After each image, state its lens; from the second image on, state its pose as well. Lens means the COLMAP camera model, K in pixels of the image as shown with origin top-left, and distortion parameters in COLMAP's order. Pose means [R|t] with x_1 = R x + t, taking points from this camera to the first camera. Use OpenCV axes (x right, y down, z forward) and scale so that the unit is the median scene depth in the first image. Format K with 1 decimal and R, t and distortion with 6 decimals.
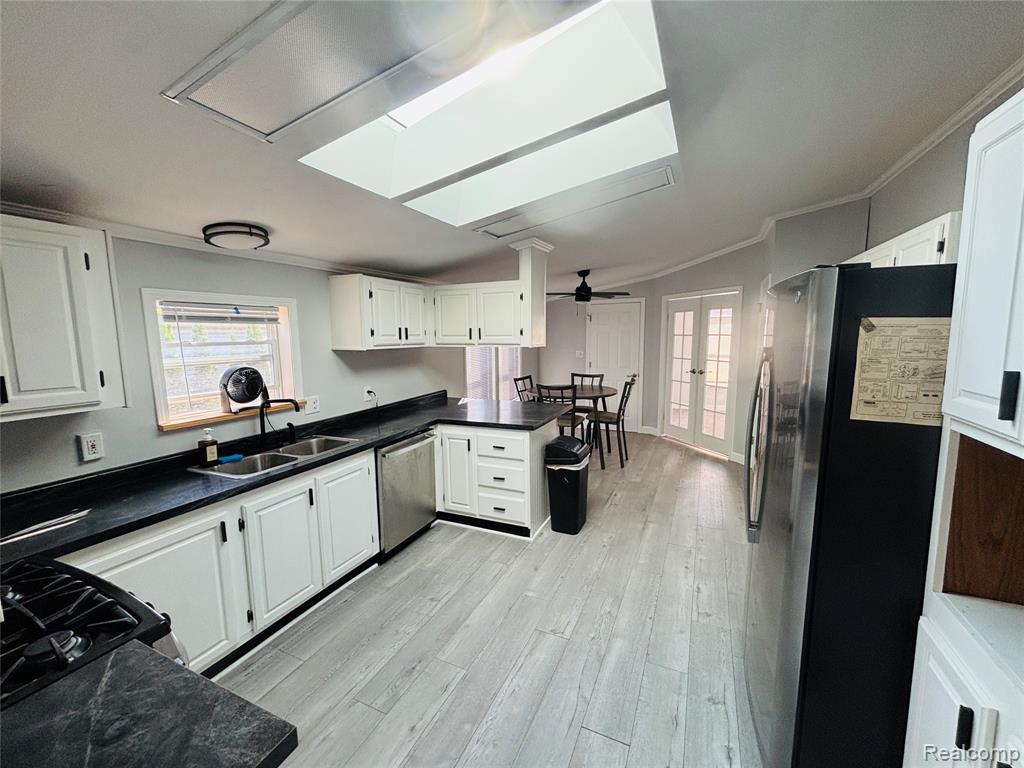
lens RADIAL K [[412.1, 0, 512.0], [0, 412.1, 384.0], [0, 0, 1]] dist [-0.003656, -0.000186]
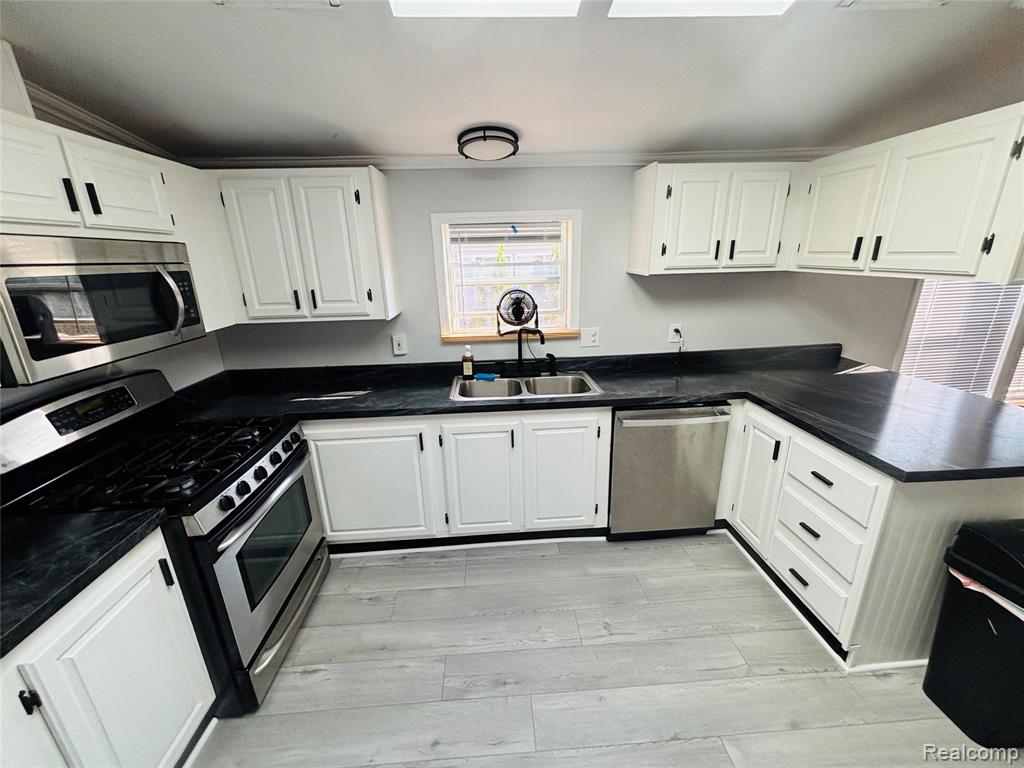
lens RADIAL K [[411.8, 0, 512.0], [0, 411.8, 384.0], [0, 0, 1]] dist [0.001558, -0.000010]
pose [[0.474327, 0.265534, -0.839348, 0.232530], [-0.086333, 0.962862, 0.255820, -0.073807], [0.876105, -0.048879, 0.479636, 0.504489]]
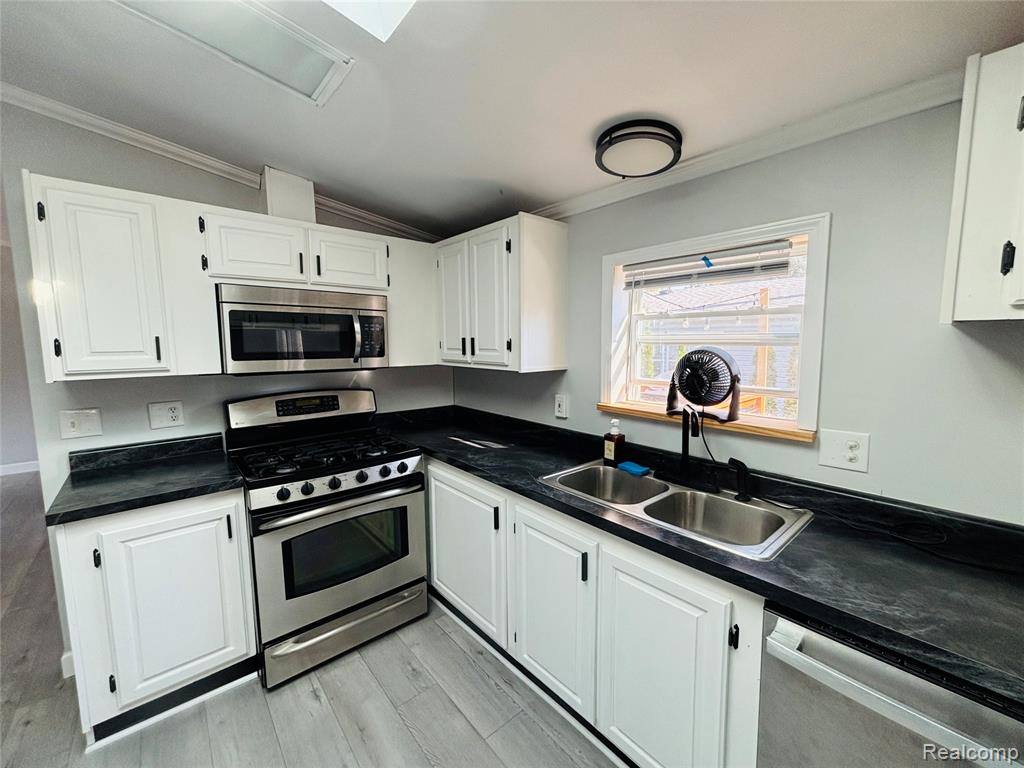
lens RADIAL K [[411.8, 0, 512.0], [0, 411.8, 384.0], [0, 0, 1]] dist [0.001558, -0.000010]
pose [[-0.410759, 0.114415, -0.904537, 0.060609], [-0.098462, 0.980726, 0.168765, -0.068017], [0.906412, 0.158384, -0.391576, 0.988337]]
